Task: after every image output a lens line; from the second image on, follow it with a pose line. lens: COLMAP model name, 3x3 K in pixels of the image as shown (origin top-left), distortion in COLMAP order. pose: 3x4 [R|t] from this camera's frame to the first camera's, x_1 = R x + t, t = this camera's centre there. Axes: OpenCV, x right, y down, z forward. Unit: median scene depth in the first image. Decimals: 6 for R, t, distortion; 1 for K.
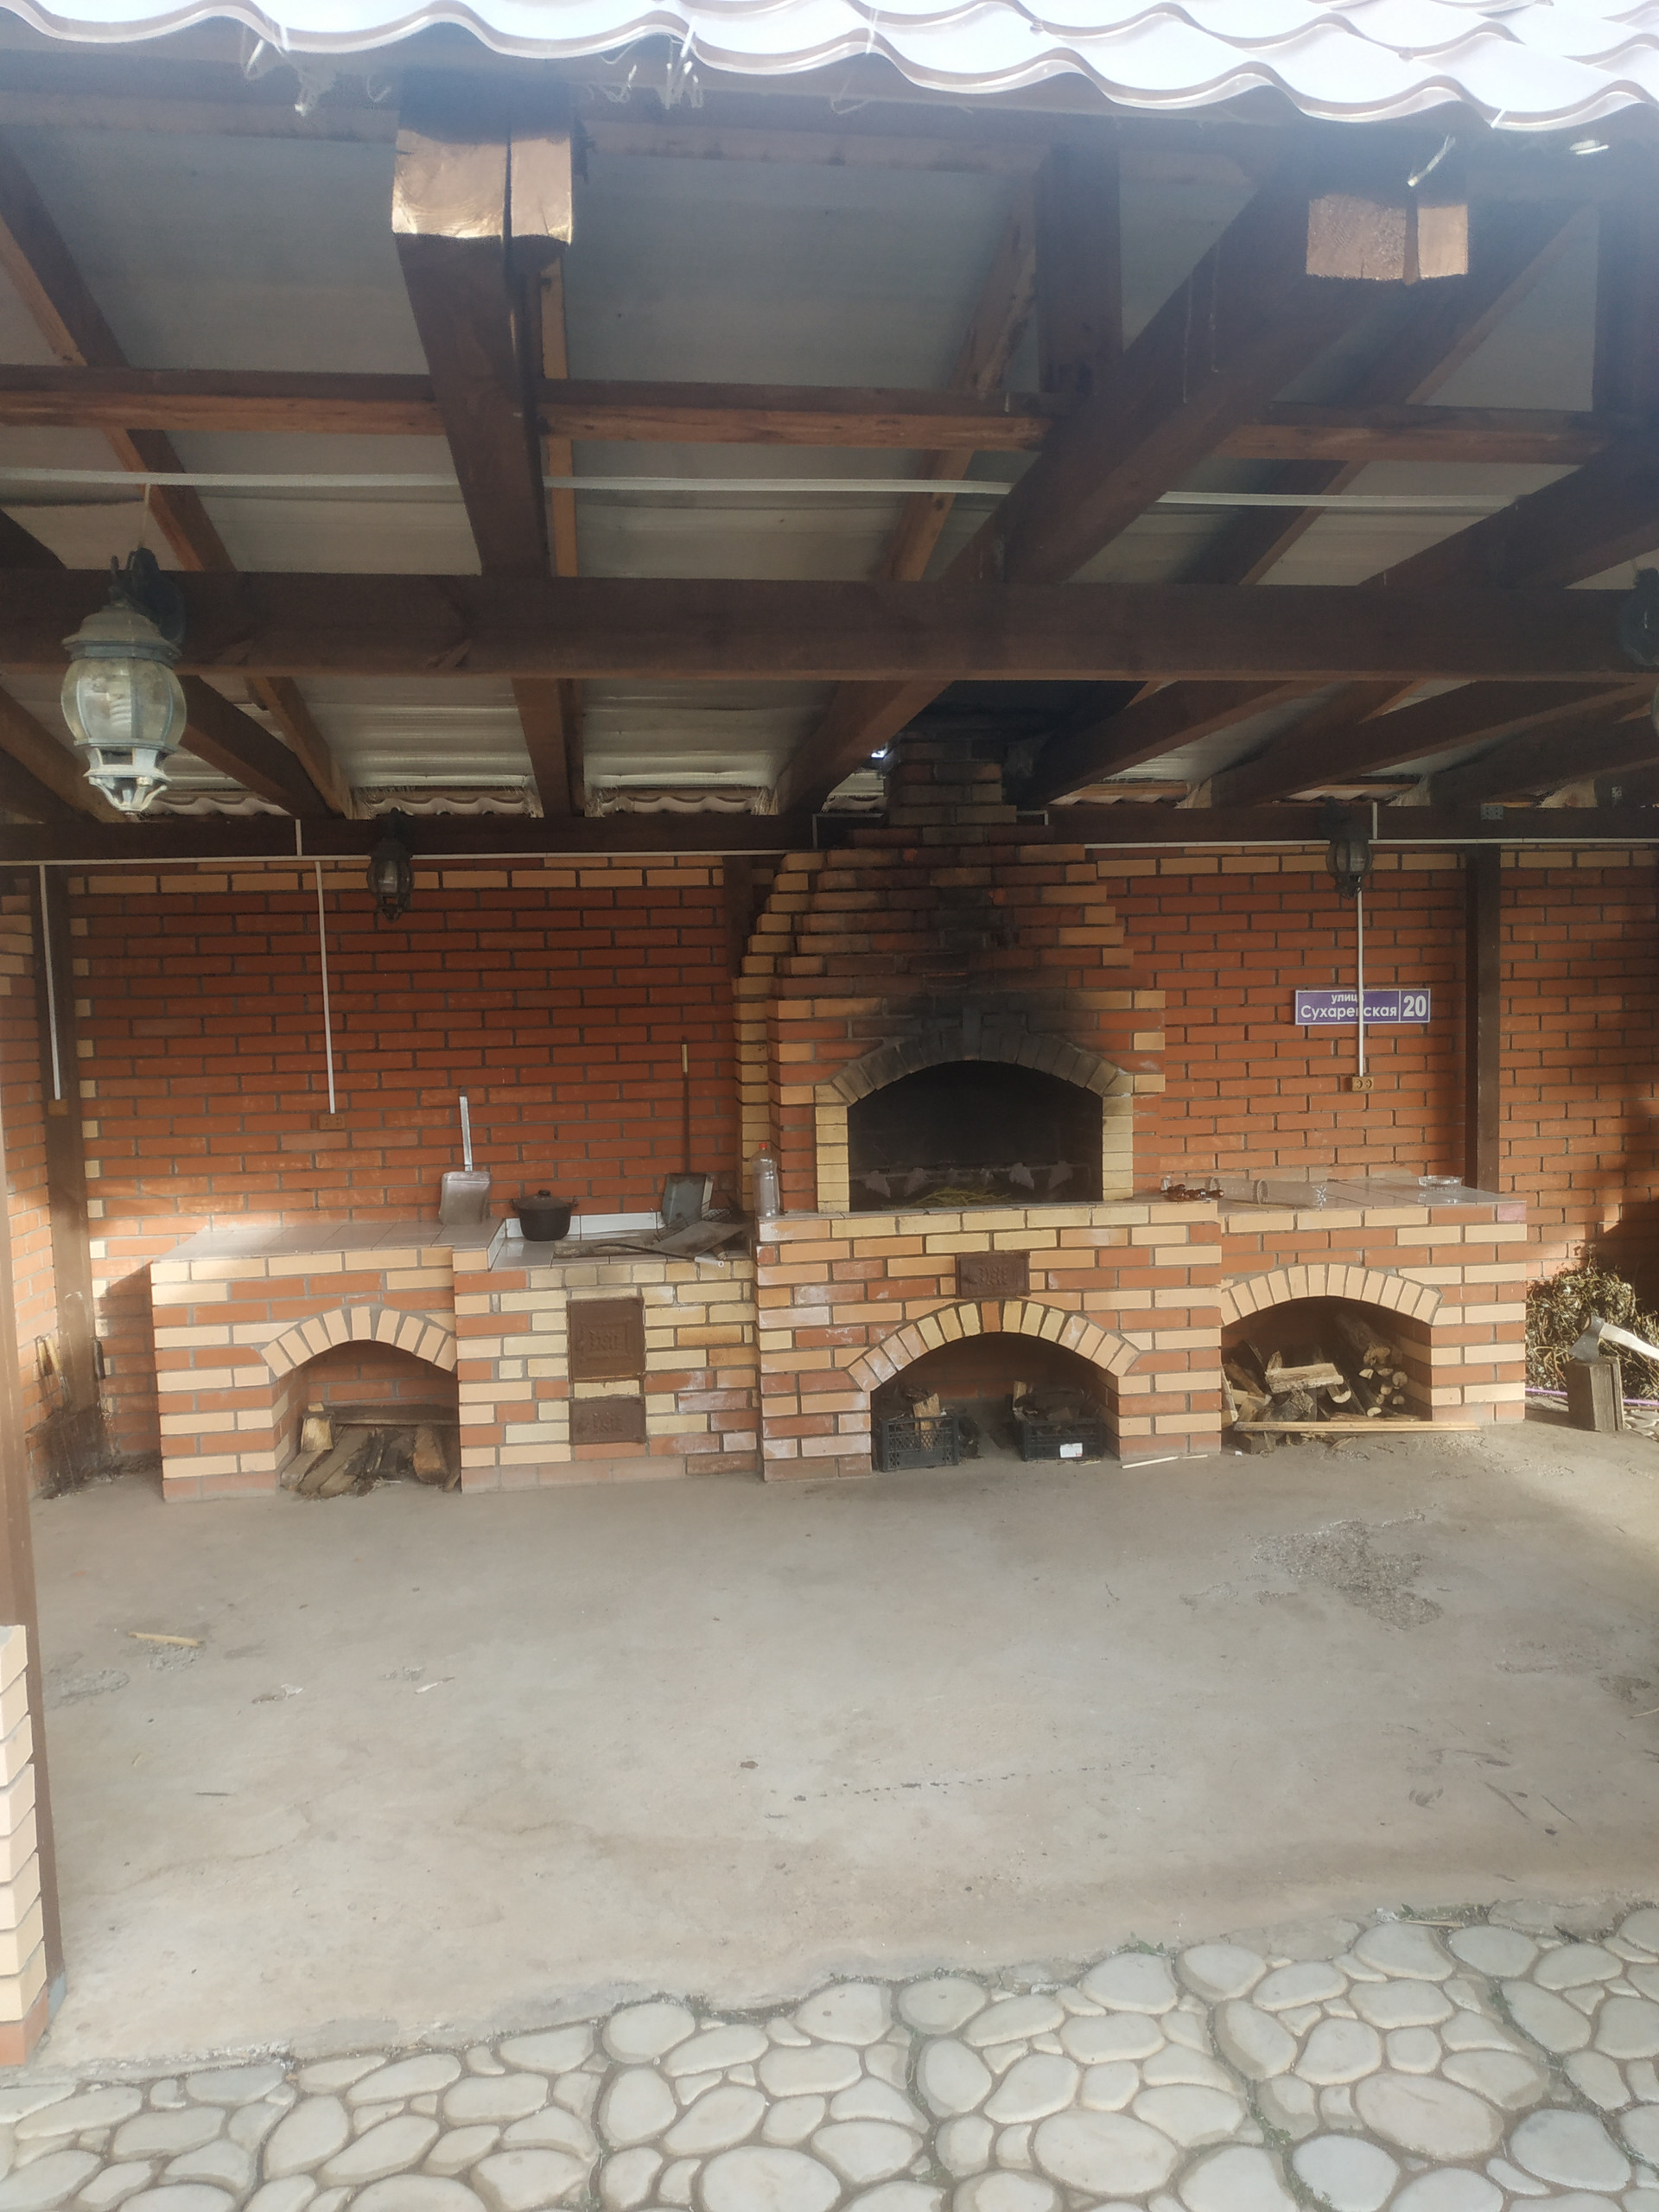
lens RADIAL K [[1683.2, 0, 829.5], [0, 1683.2, 1106.0], [0, 0, 1]] dist [-0.002835, -0.007441]
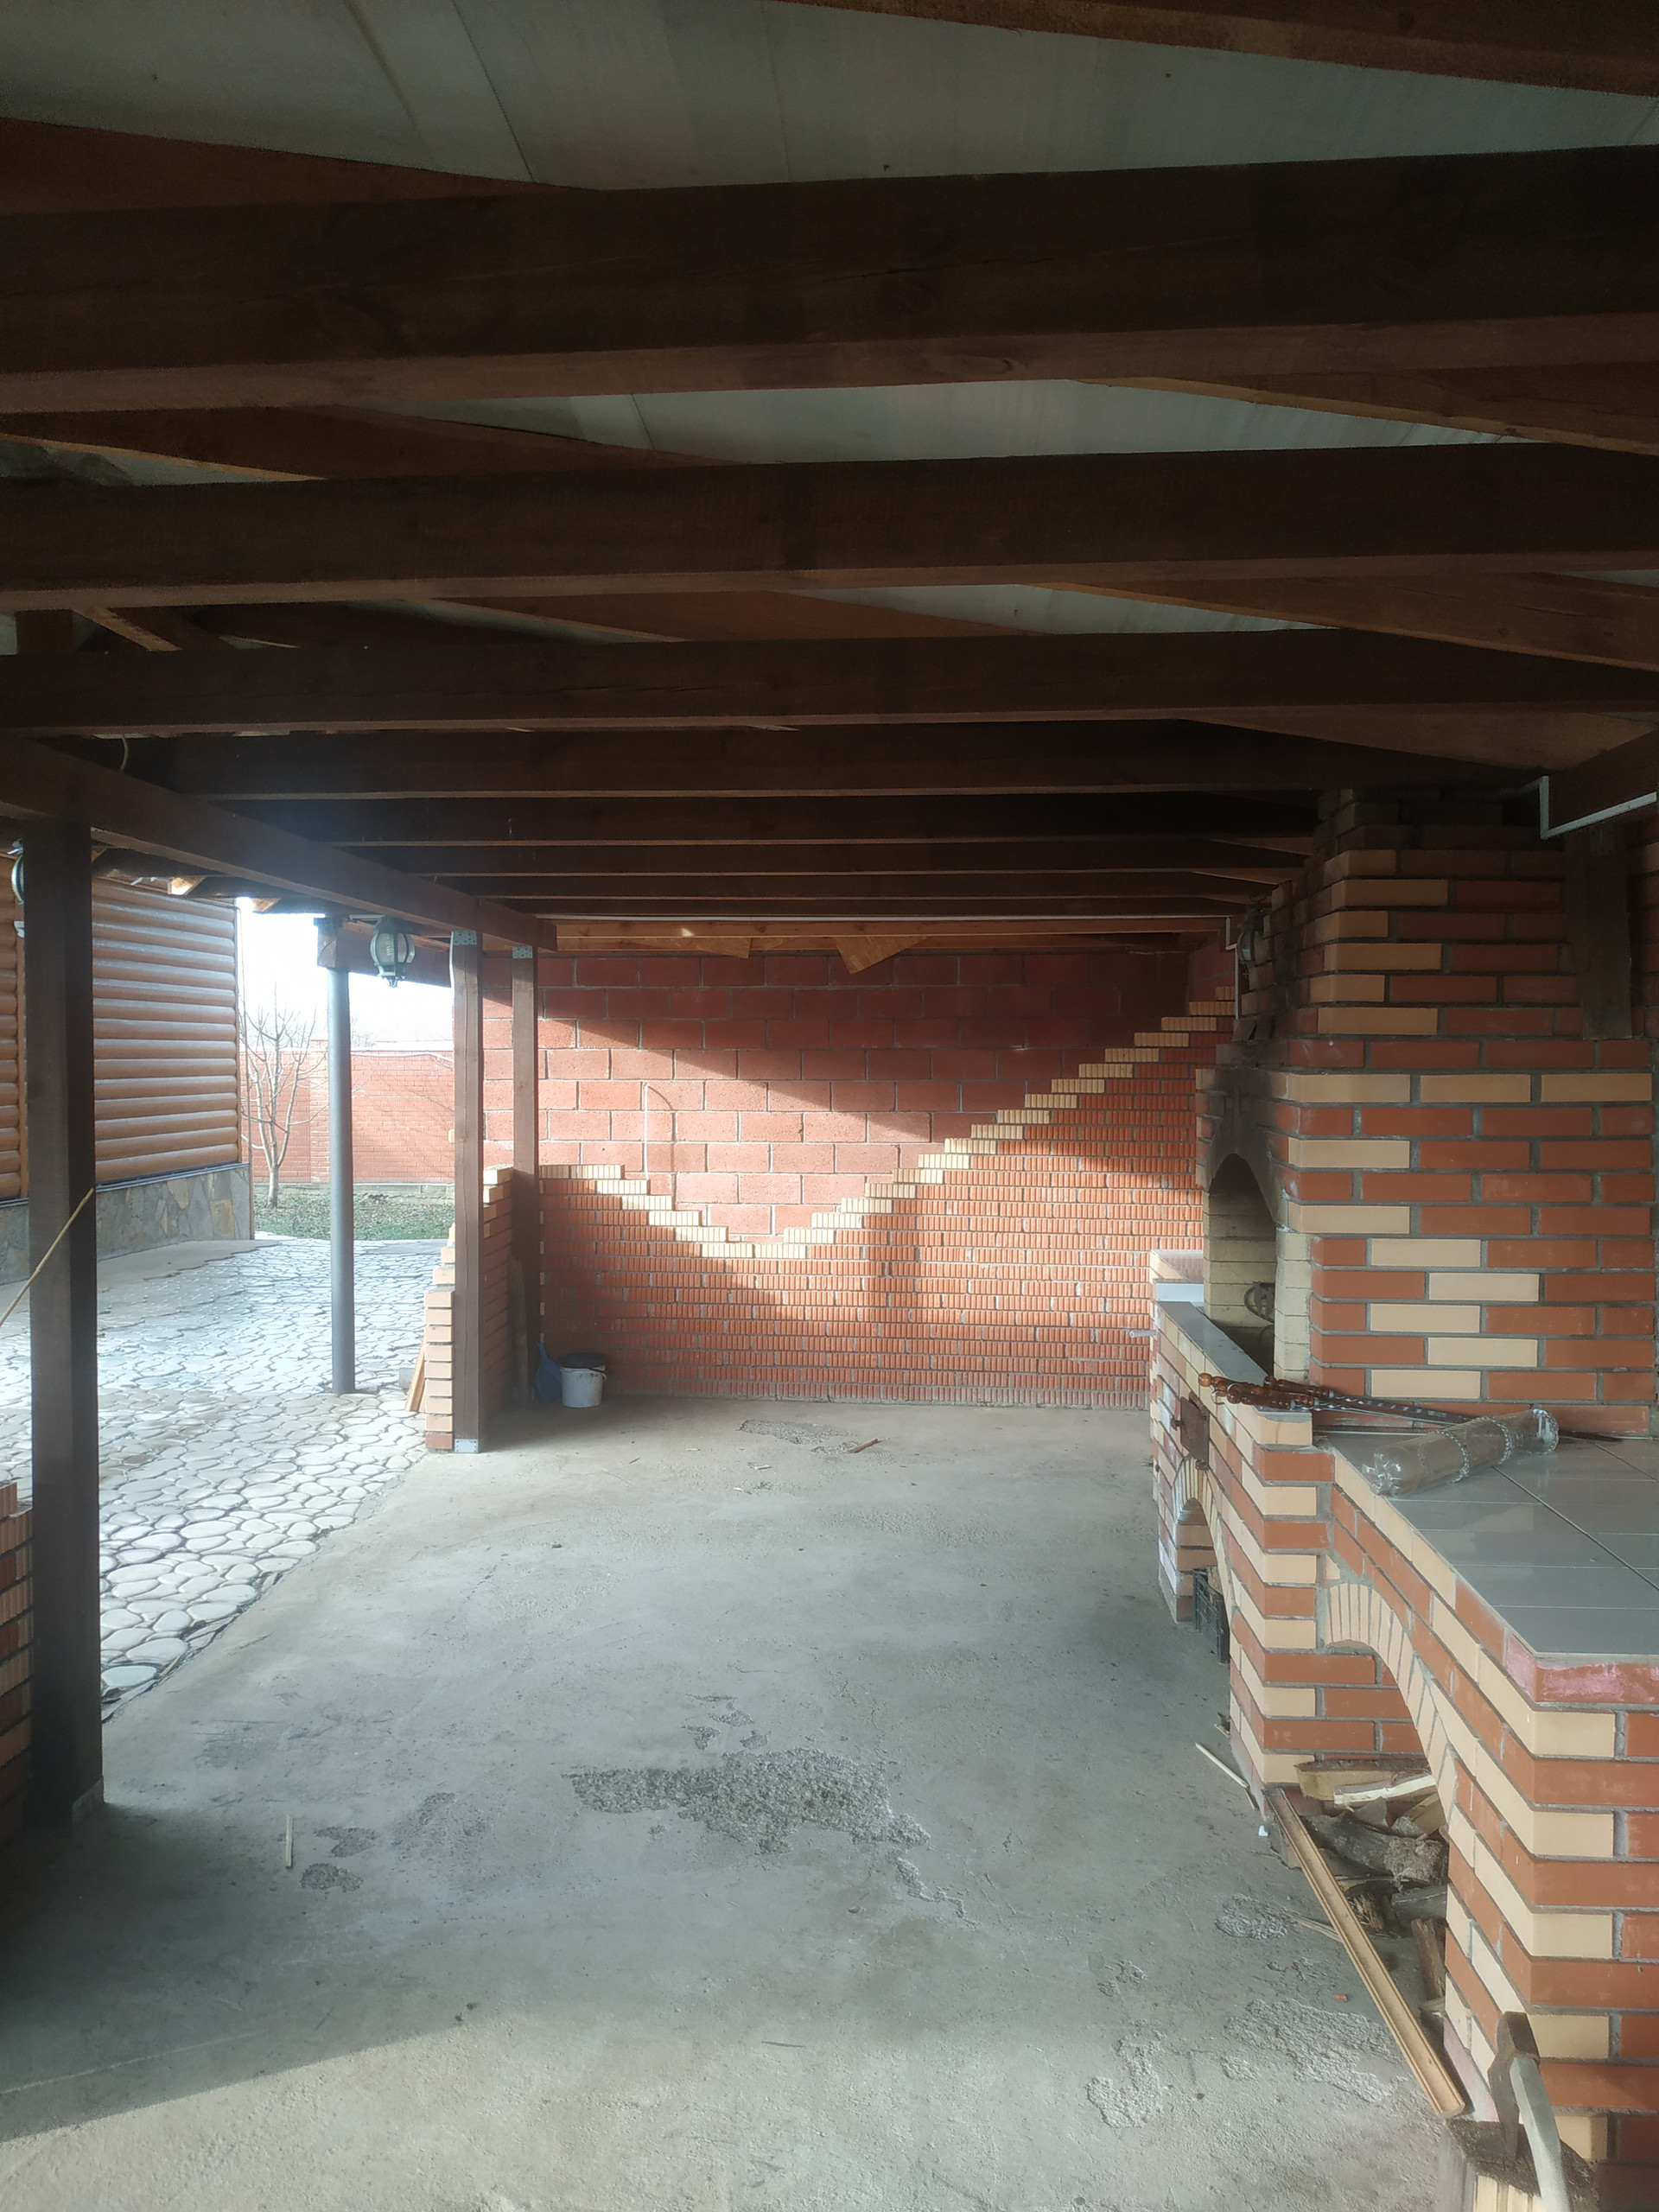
lens RADIAL K [[1683.2, 0, 829.5], [0, 1683.2, 1106.0], [0, 0, 1]] dist [-0.002835, -0.007441]
pose [[-0.220741, 0.064521, -0.973196, 1.414530], [-0.063516, 0.994740, 0.080357, -0.166473], [0.973262, 0.079552, -0.215482, 1.557453]]
